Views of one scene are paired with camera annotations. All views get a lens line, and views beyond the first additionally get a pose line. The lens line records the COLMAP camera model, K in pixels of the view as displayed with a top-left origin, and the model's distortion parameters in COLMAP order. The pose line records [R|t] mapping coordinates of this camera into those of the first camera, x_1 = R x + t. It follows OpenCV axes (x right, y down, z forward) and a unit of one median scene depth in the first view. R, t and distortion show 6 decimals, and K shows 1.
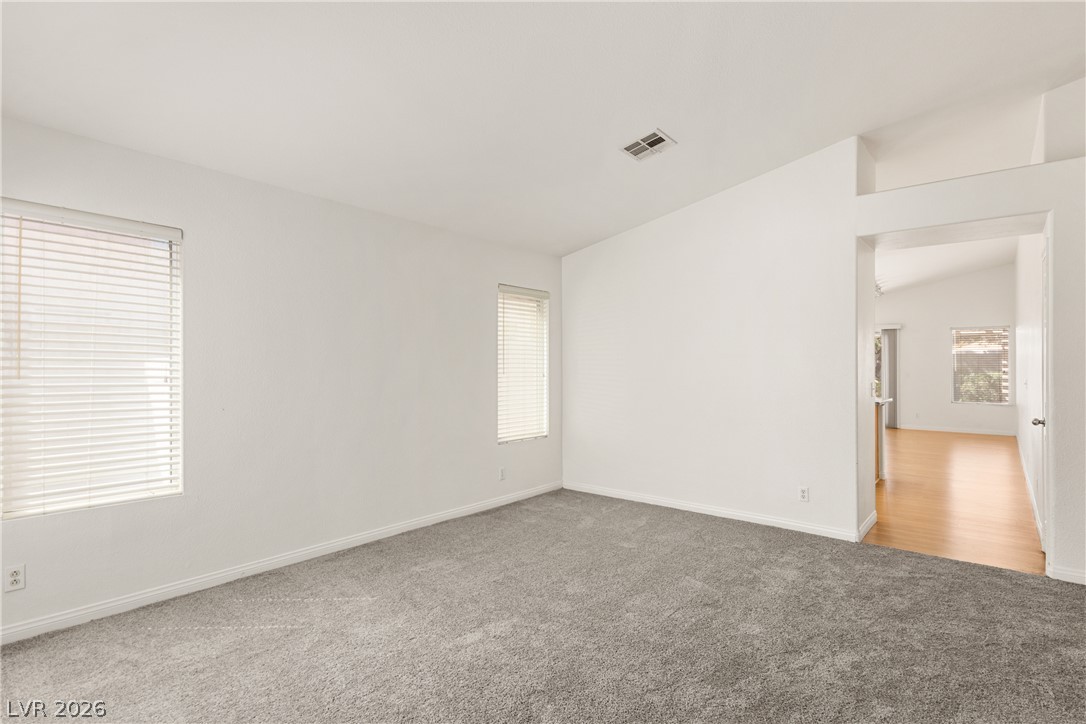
lens RADIAL K [[551.9, 0, 534.9], [0, 551.9, 358.9], [0, 0, 1]] dist [0.015624, -0.004851]
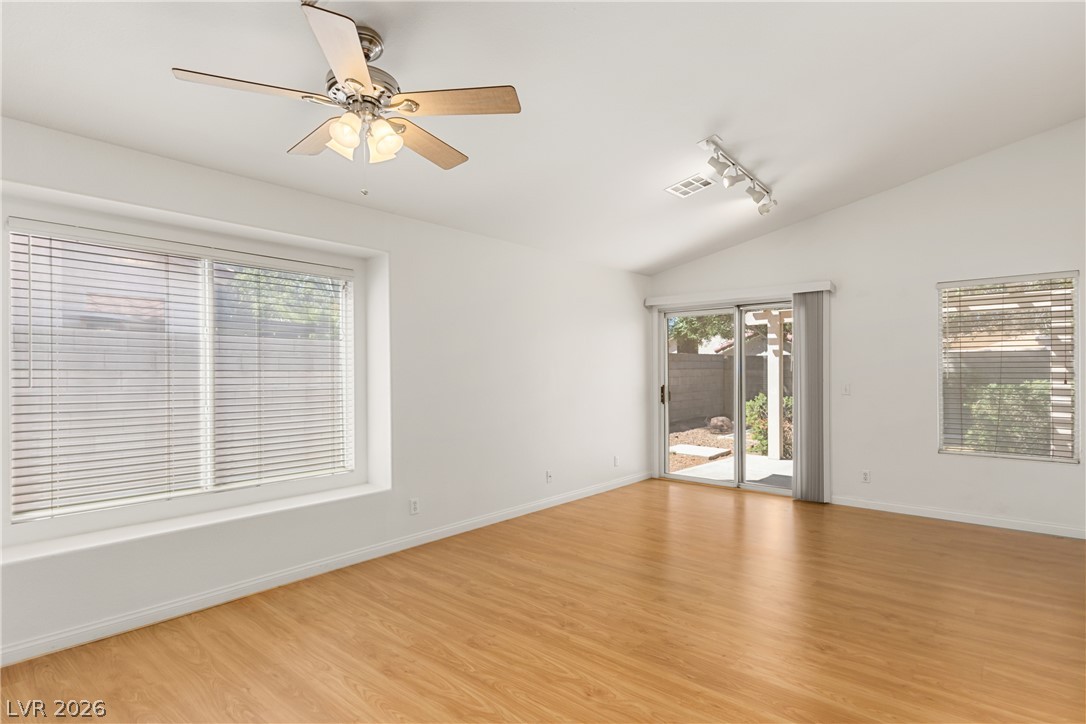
lens RADIAL K [[551.9, 0, 534.7], [0, 551.9, 366.6], [0, 0, 1]] dist [0.015624, -0.004851]
pose [[0.999474, -0.009023, -0.031162, 0.411283], [0.008795, 0.999934, -0.007419, 0.010923], [0.031227, 0.007141, 0.999487, 0.511119]]
